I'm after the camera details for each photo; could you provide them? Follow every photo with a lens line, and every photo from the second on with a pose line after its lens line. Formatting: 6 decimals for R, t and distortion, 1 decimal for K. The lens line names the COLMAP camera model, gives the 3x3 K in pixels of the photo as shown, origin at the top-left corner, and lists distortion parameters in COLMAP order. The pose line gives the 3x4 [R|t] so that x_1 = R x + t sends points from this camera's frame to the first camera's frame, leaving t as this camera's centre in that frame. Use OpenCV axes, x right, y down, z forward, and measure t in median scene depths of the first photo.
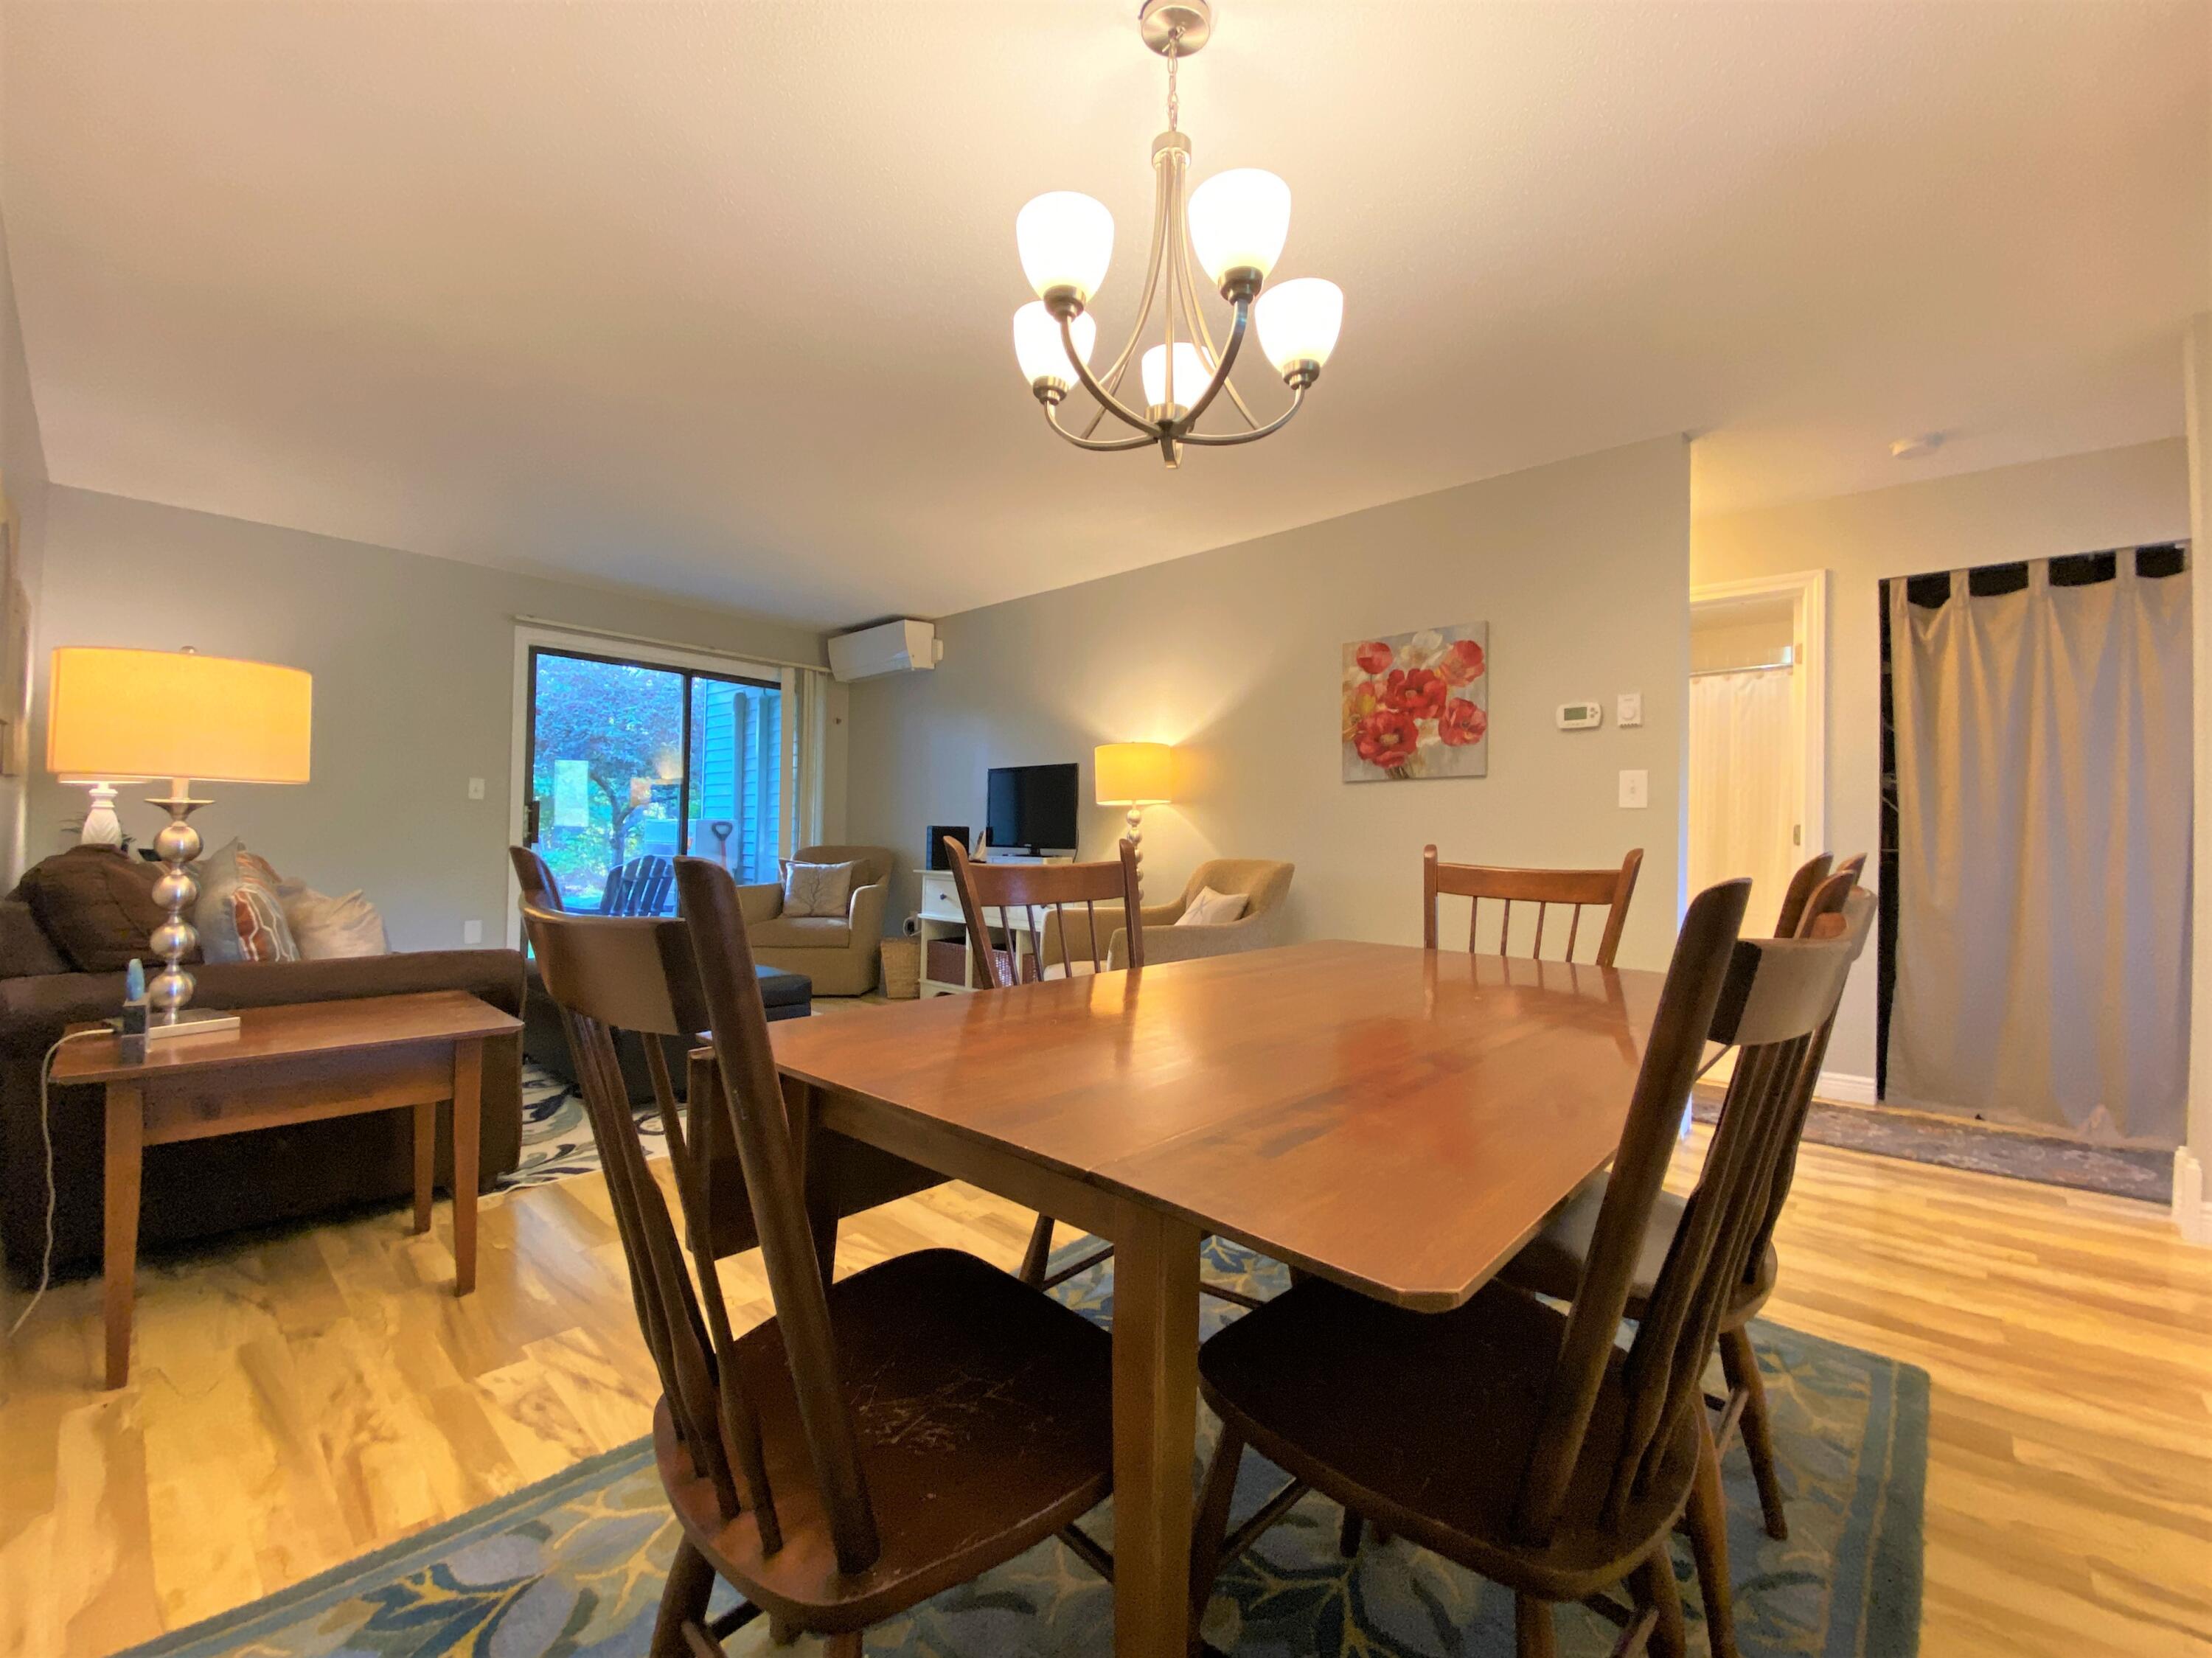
lens RADIAL K [[898.3, 0, 1101.0], [0, 898.3, 828.5], [0, 0, 1]] dist [0.030516, -0.029109]
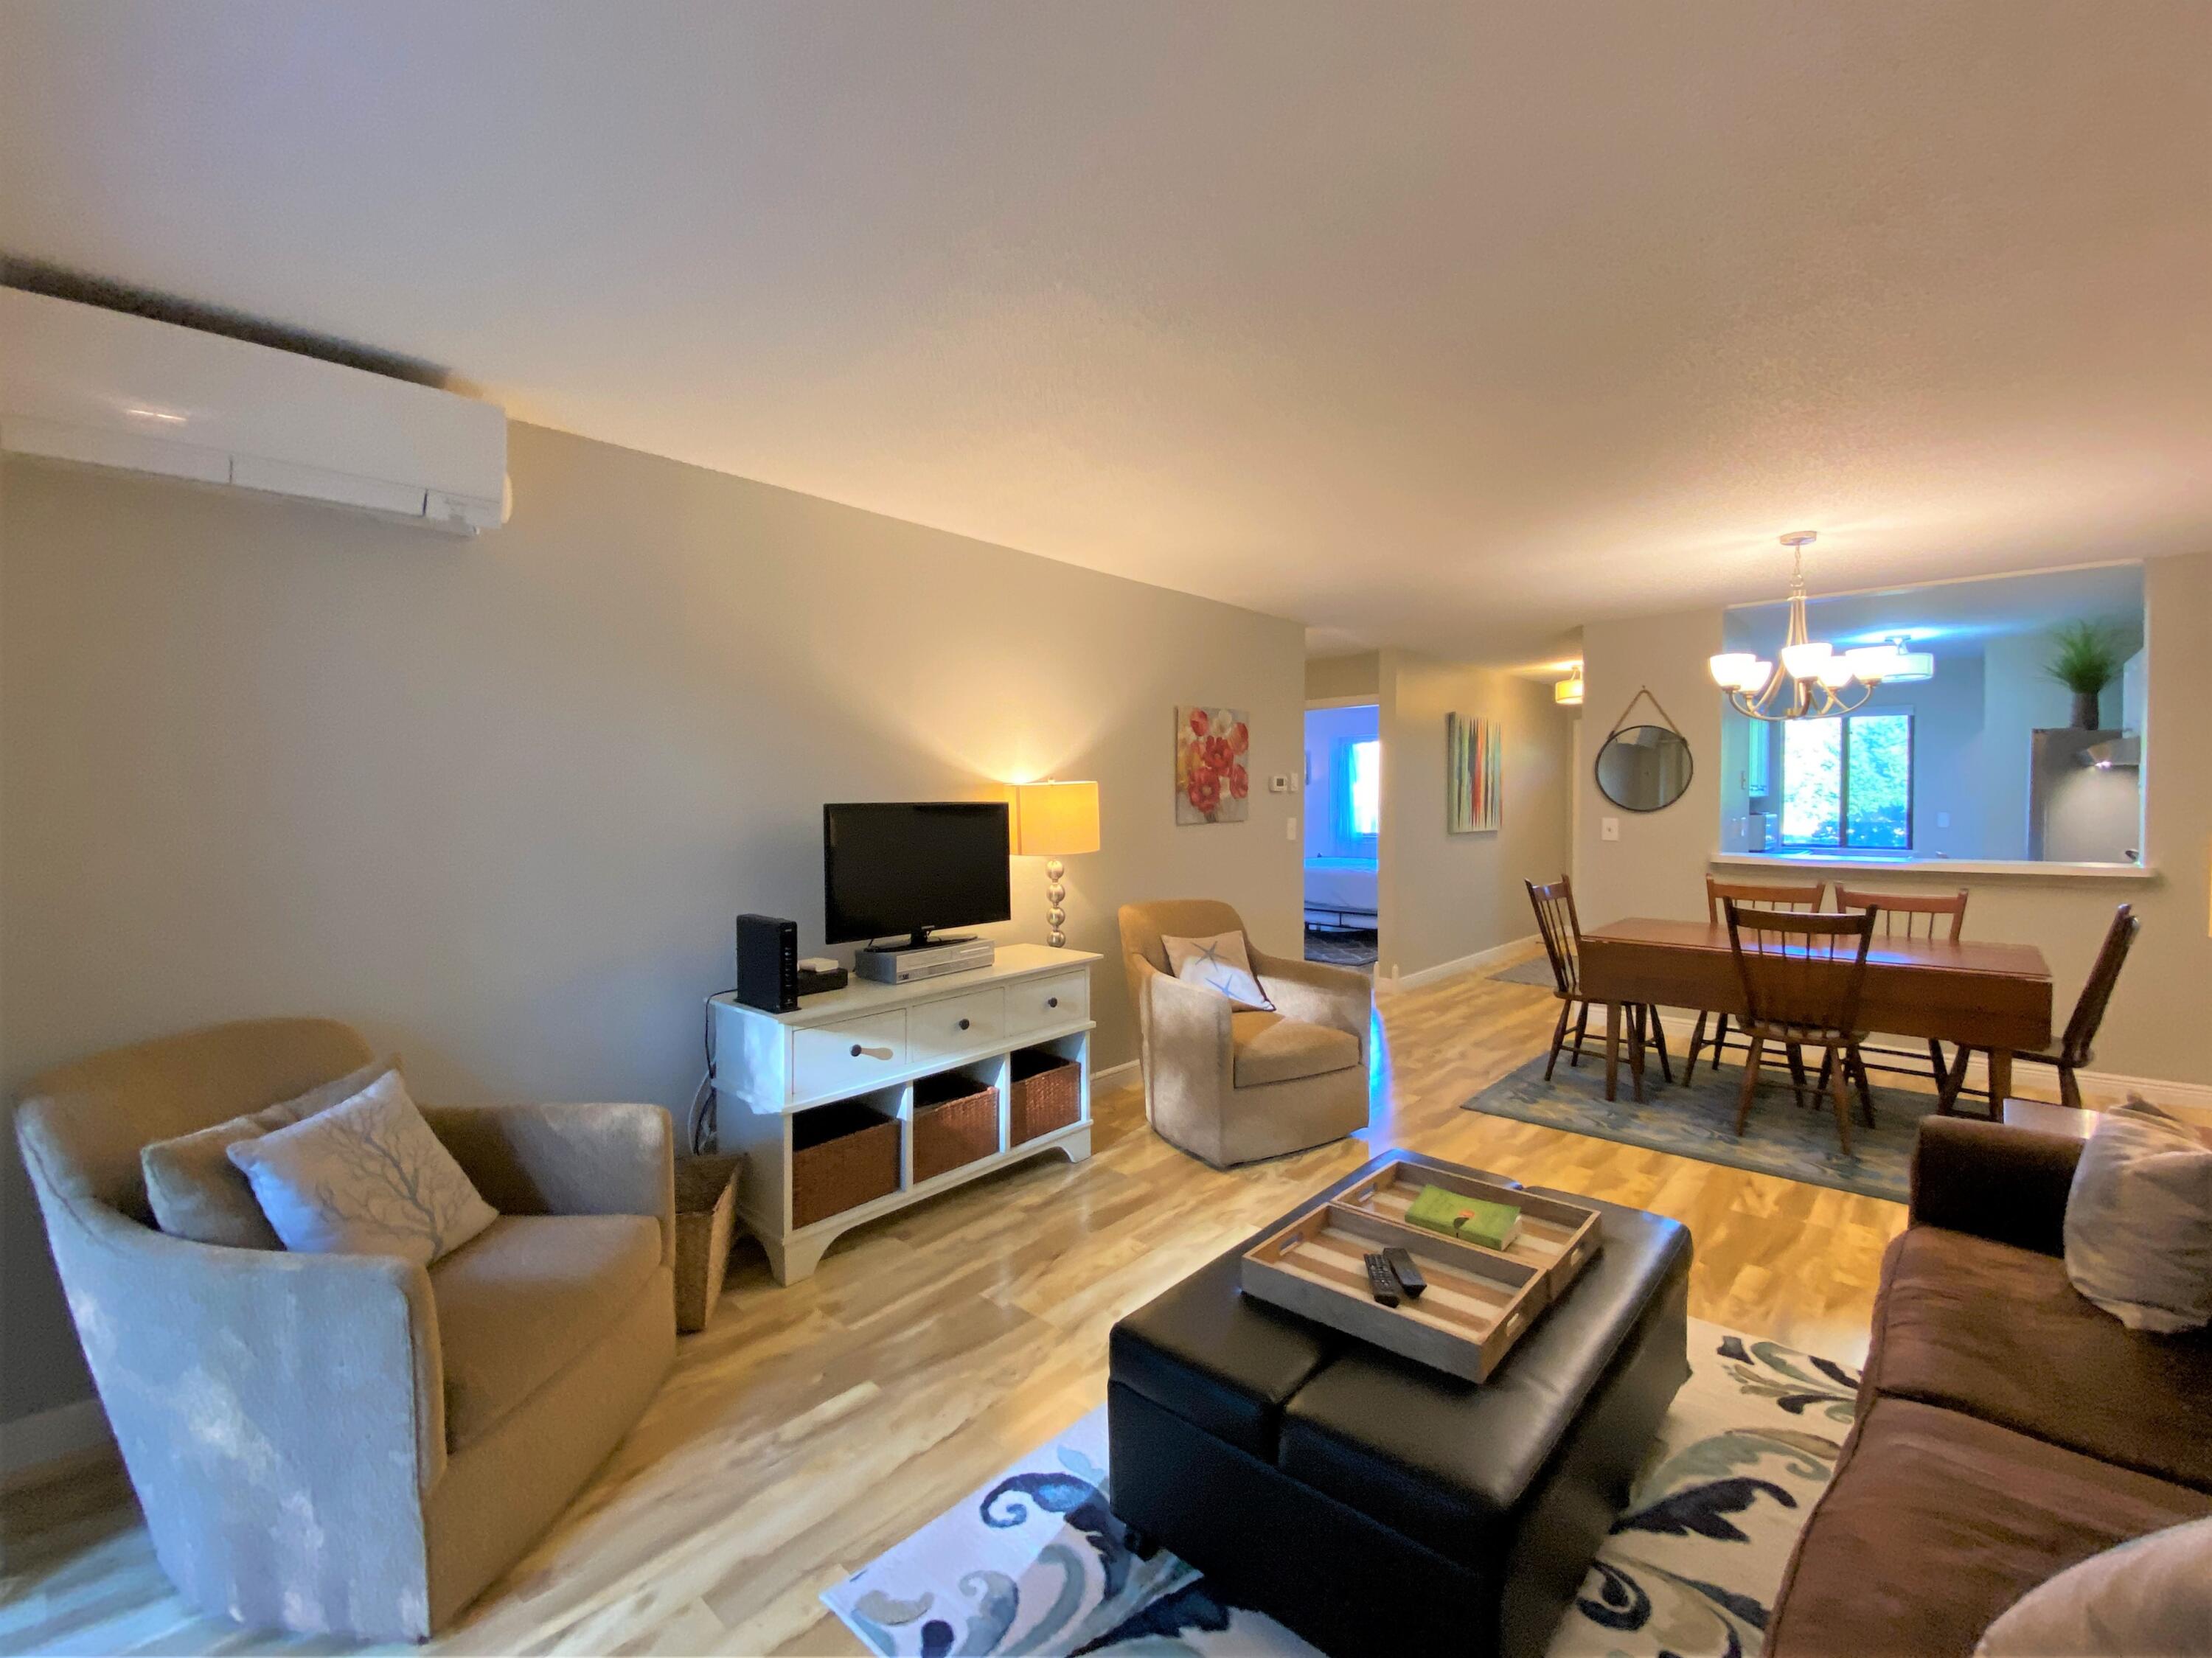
lens RADIAL K [[945.2, 0, 1111.3], [0, 945.2, 819.1], [0, 0, 1]] dist [0.043123, -0.025198]
pose [[-0.013572, -0.043651, 0.998955, -0.986180], [-0.005076, 0.999037, 0.043586, -0.115890], [-0.999895, -0.004479, -0.013781, 1.148158]]
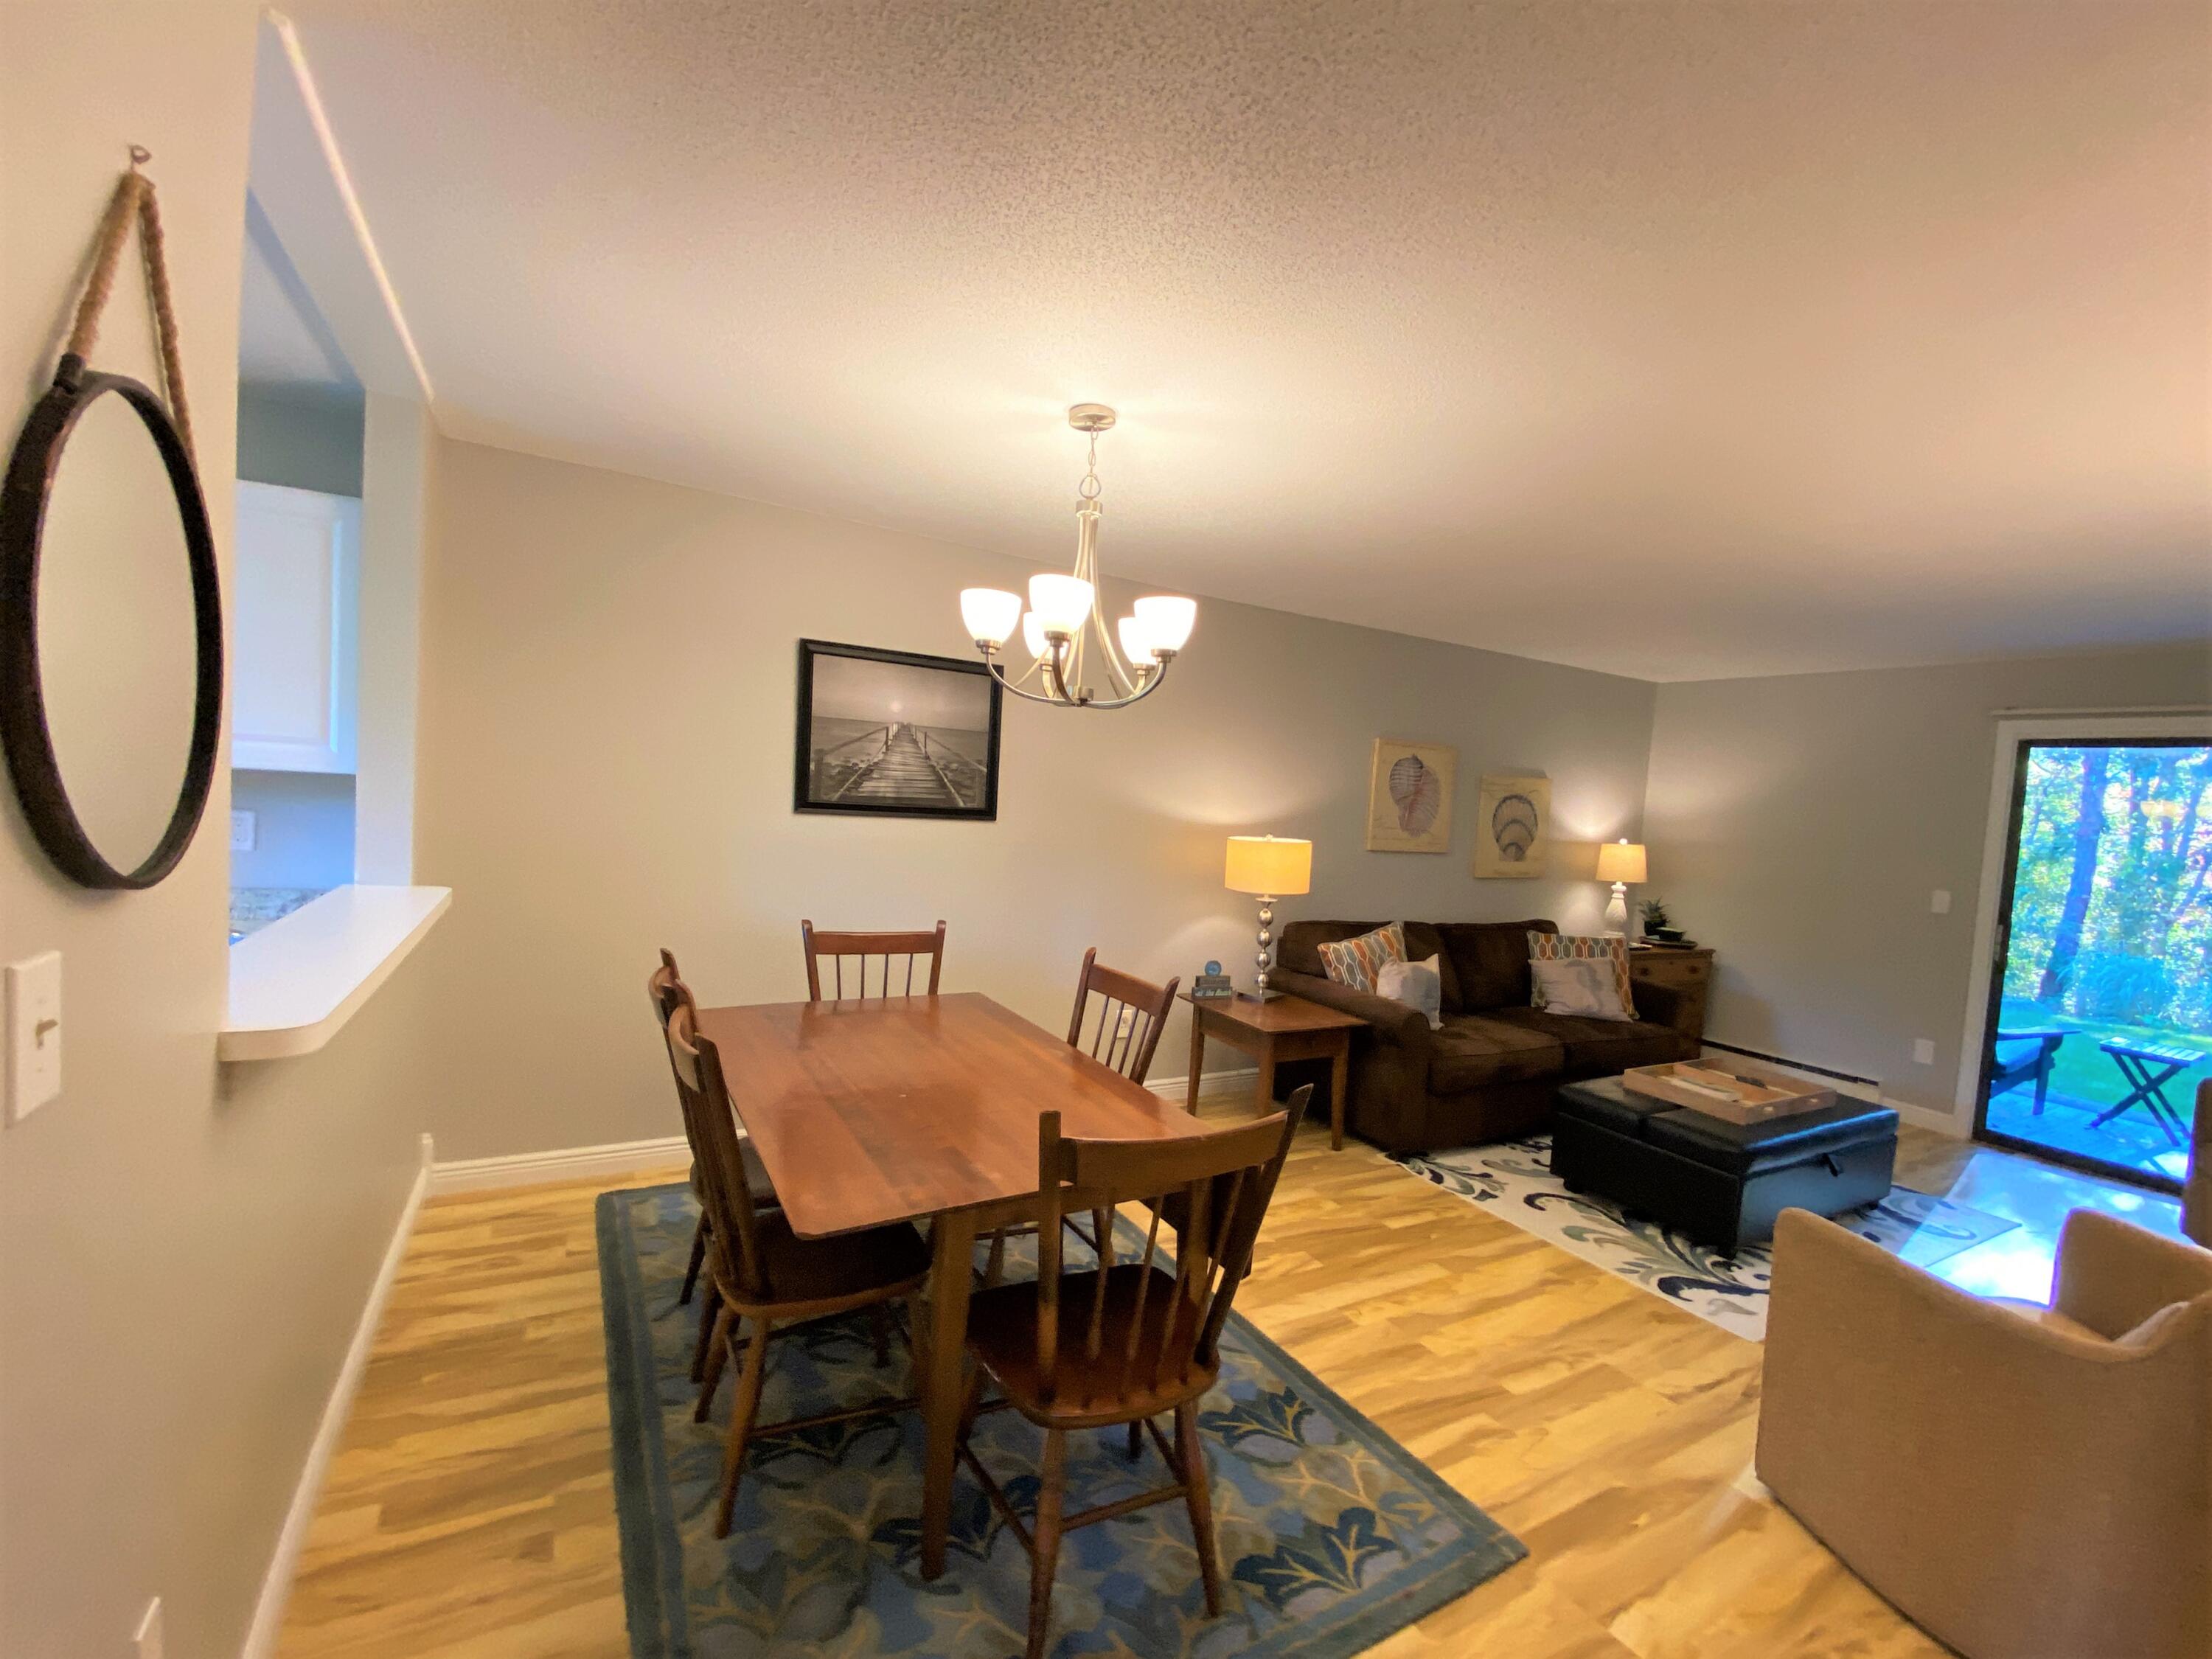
lens RADIAL K [[927.9, 0, 1142.0], [0, 927.9, 846.7], [0, 0, 1]] dist [0.014846, -0.024713]
pose [[-0.290136, 0.008388, -0.956949, 0.634111], [-0.060344, 0.997811, 0.027041, -0.100606], [0.955081, 0.065592, -0.288994, 0.644505]]
